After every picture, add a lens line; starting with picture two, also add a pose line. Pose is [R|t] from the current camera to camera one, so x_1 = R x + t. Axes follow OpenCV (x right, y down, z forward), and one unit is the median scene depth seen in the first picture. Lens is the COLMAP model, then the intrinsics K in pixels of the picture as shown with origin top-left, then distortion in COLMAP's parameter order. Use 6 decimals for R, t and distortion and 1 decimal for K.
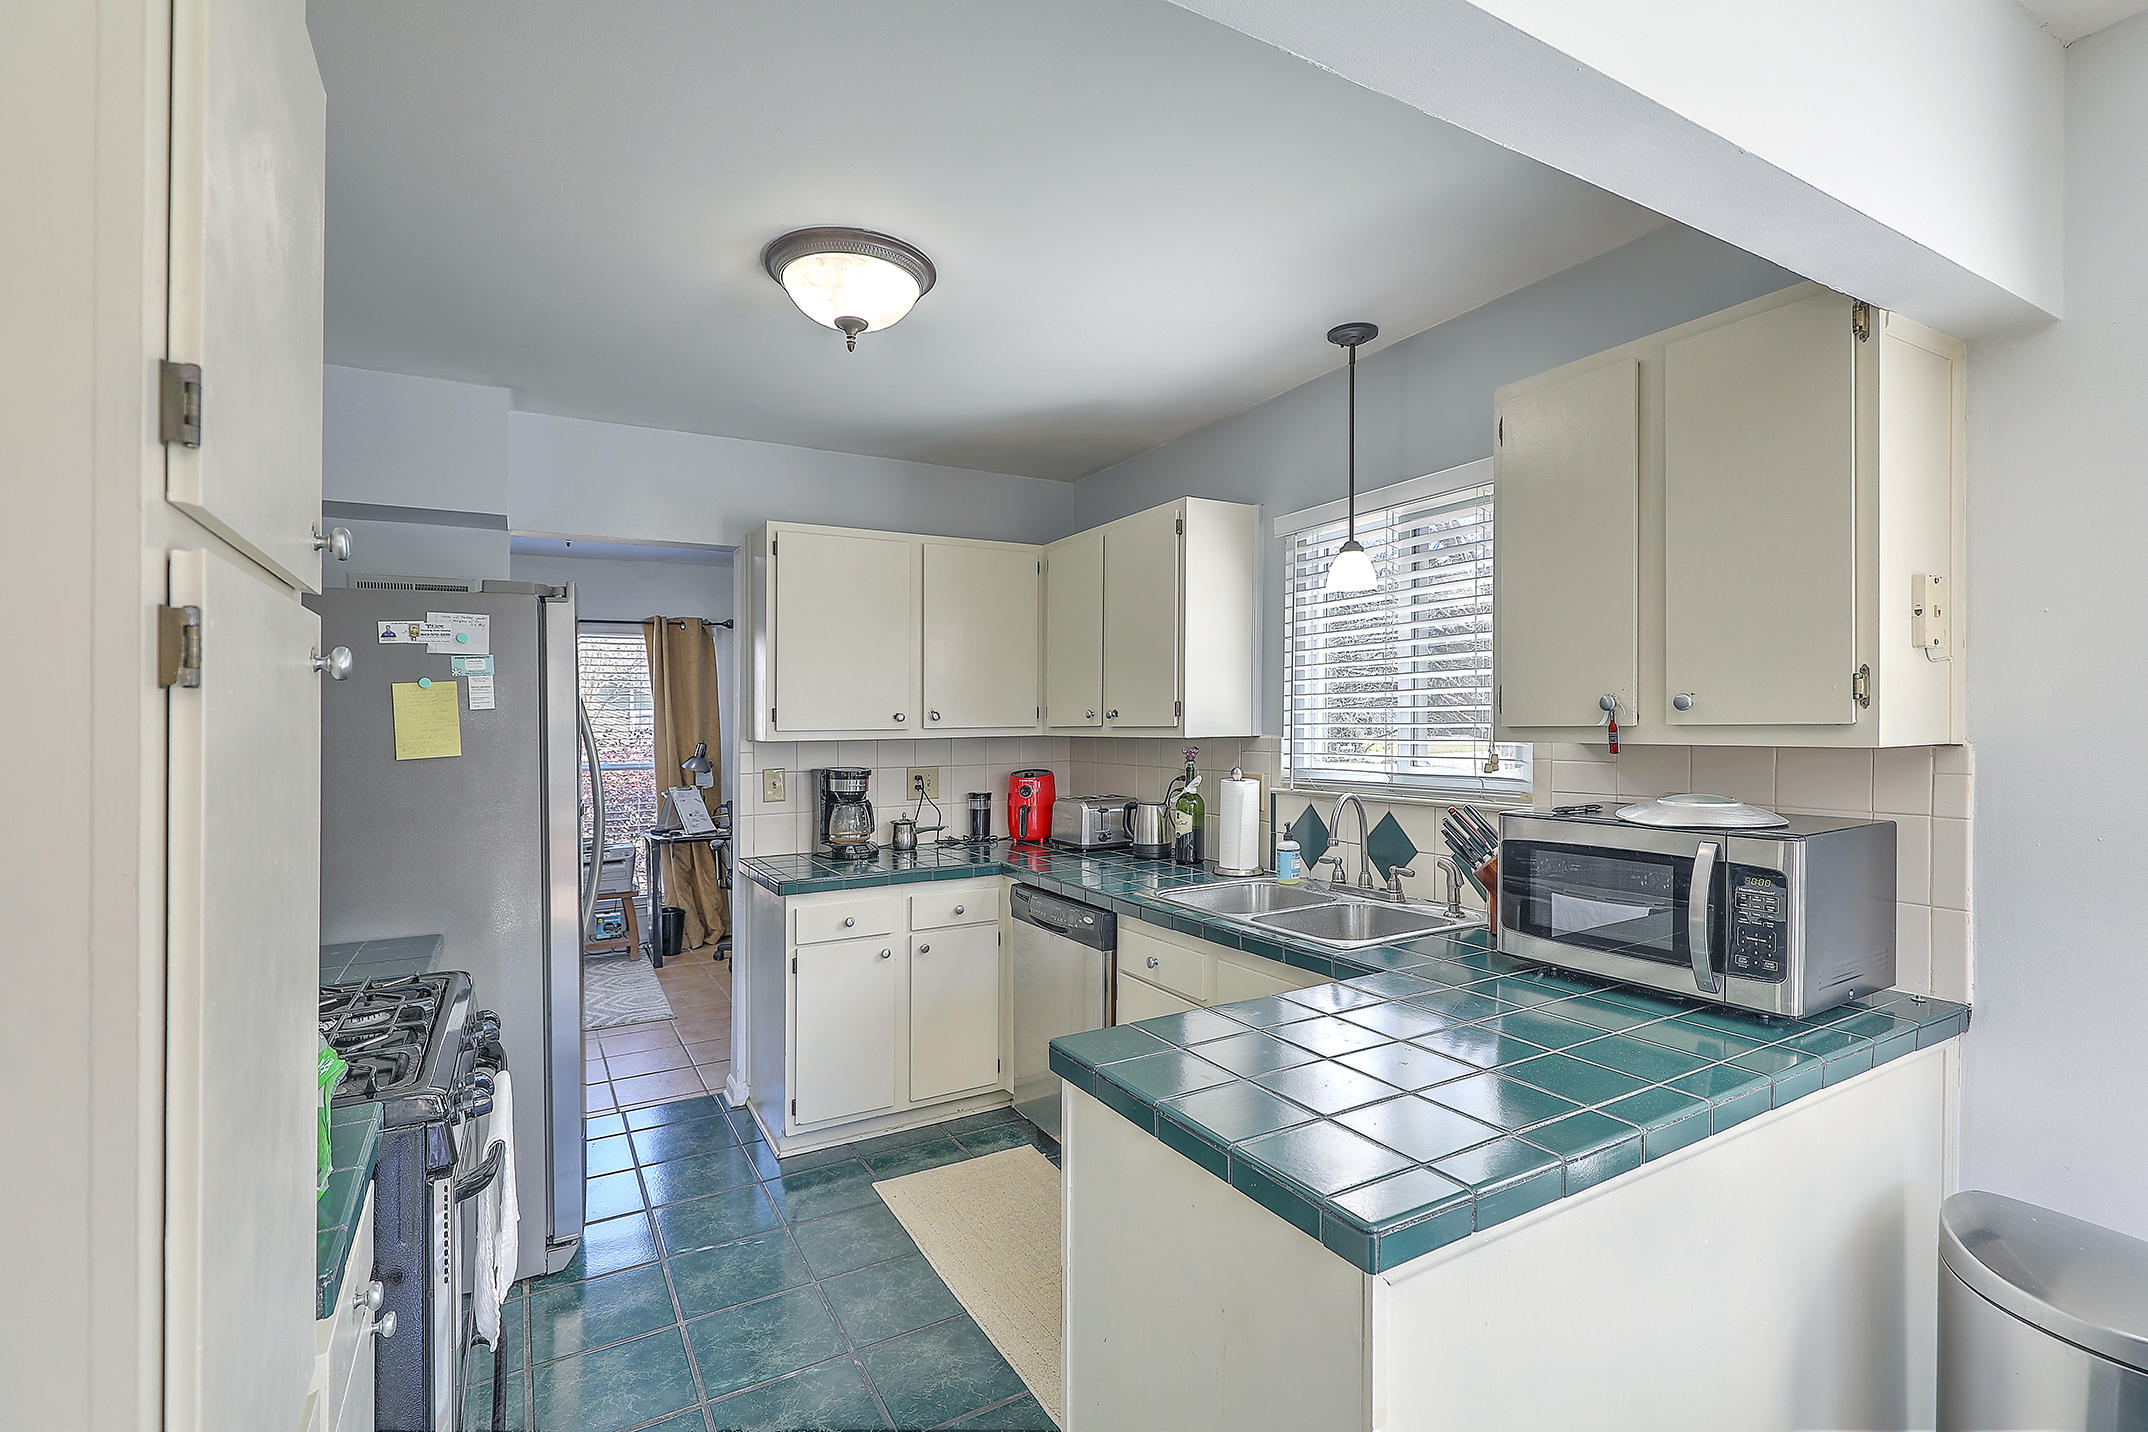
lens RADIAL K [[985.3, 0, 1088.0], [0, 985.3, 730.4], [0, 0, 1]] dist [-0.002253, -0.000178]
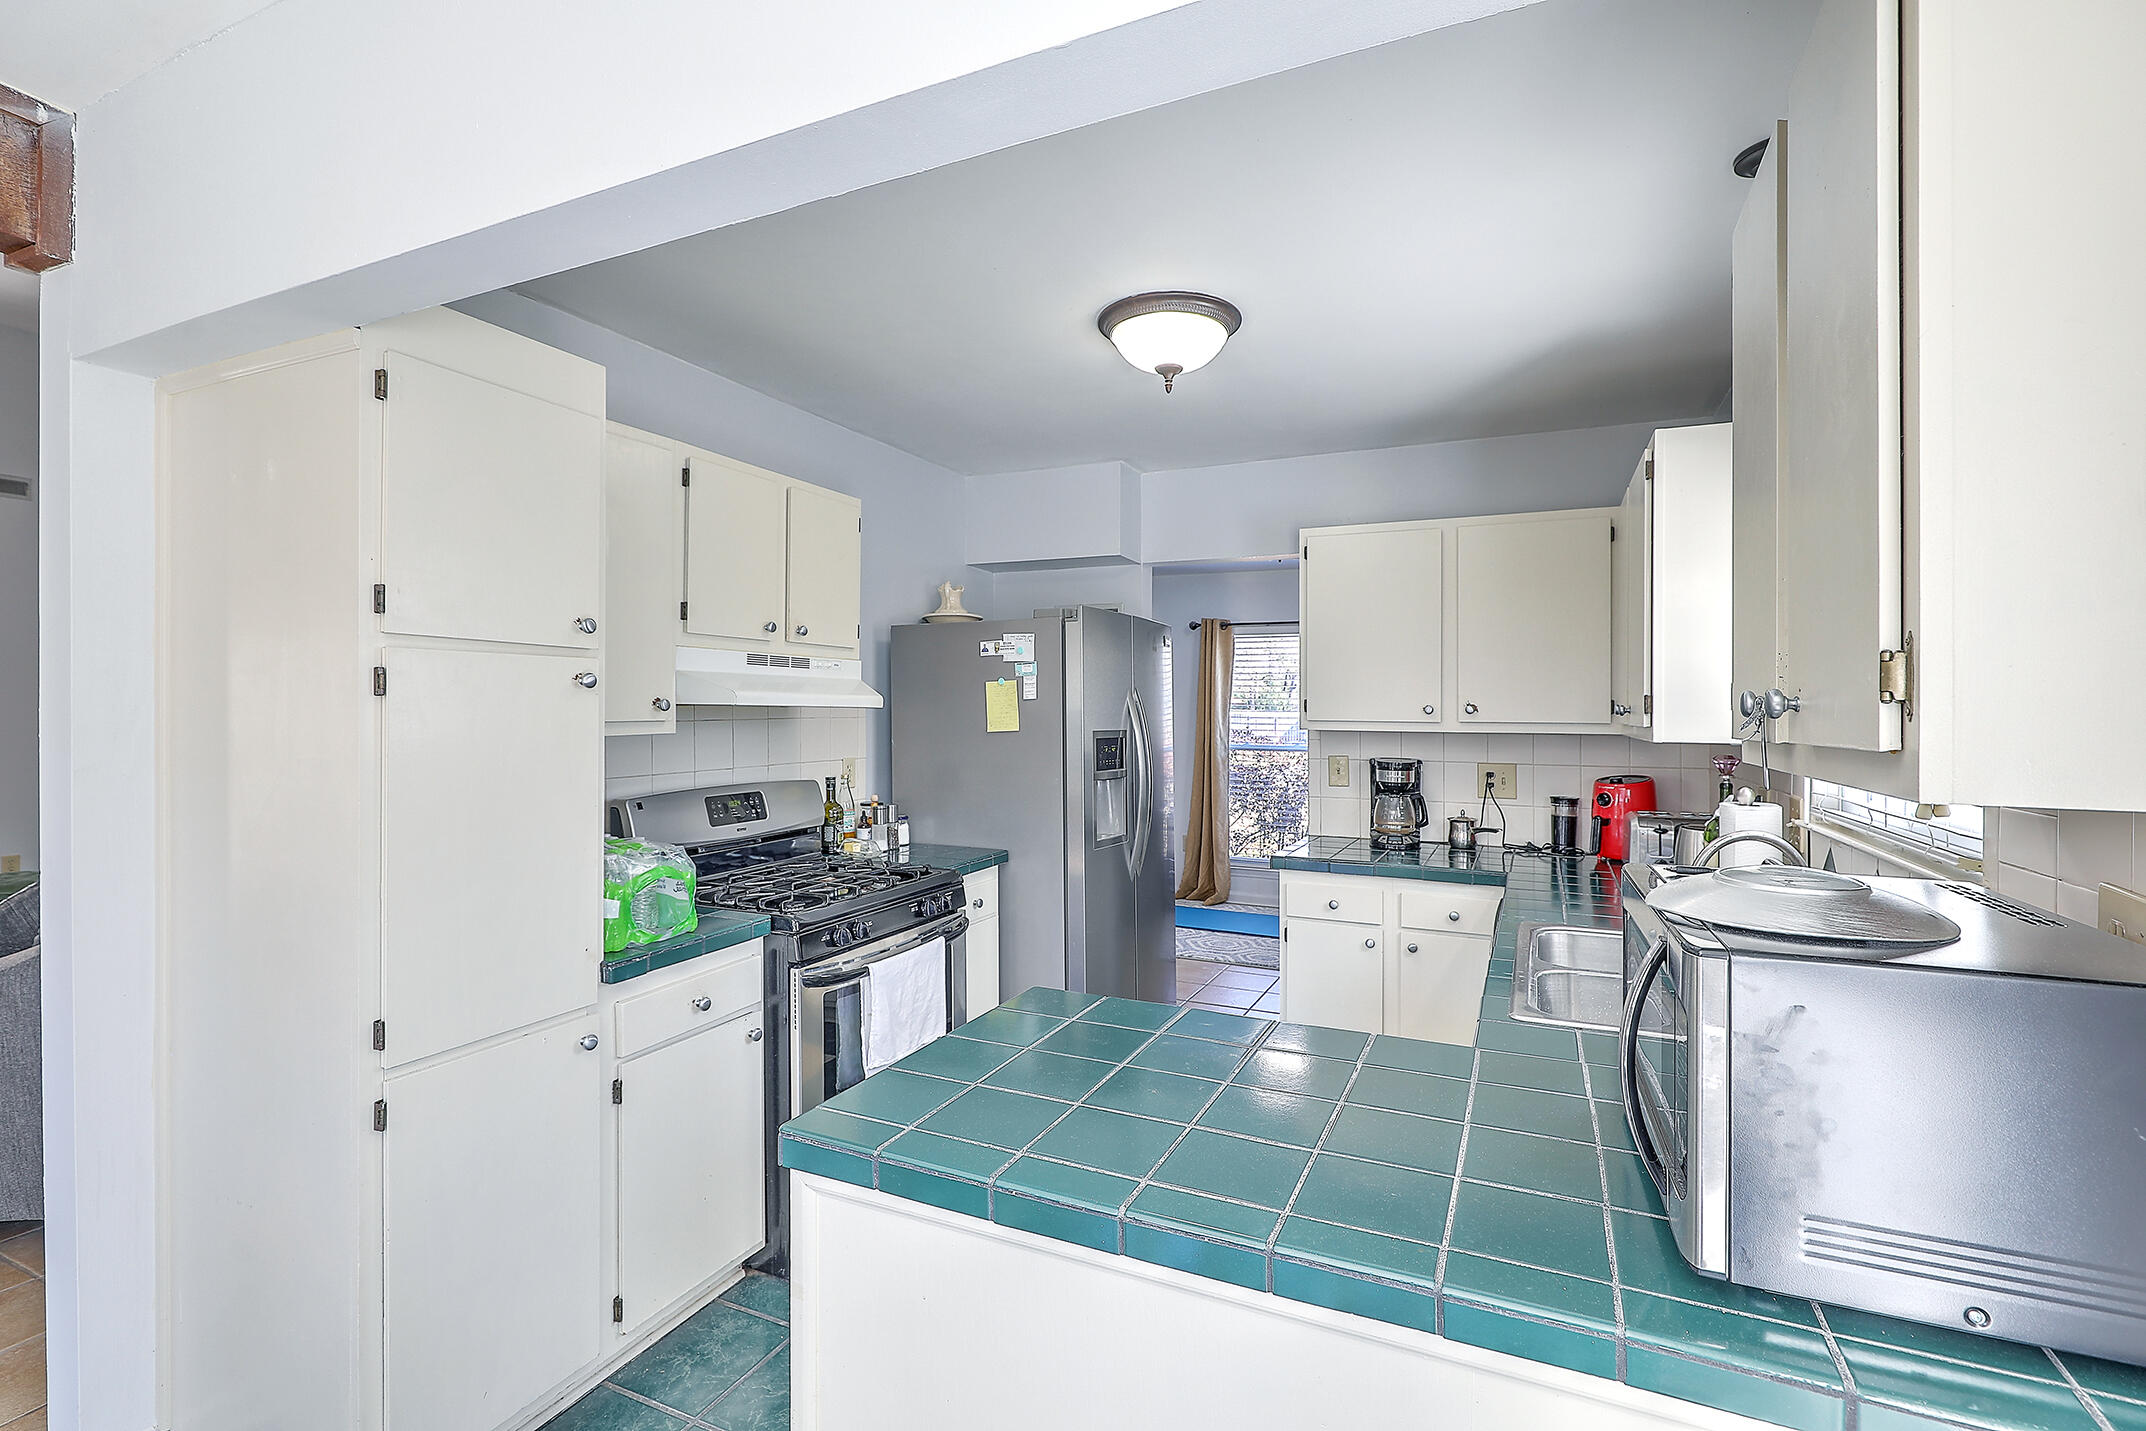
lens RADIAL K [[984.3, 0, 1062.2], [0, 984.3, 715.9], [0, 0, 1]] dist [-0.002253, -0.000178]
pose [[0.568950, 0.021268, -0.822097, 0.470151], [-0.022943, 0.999687, 0.009984, -0.009954], [0.822052, 0.013181, 0.569260, 0.174846]]
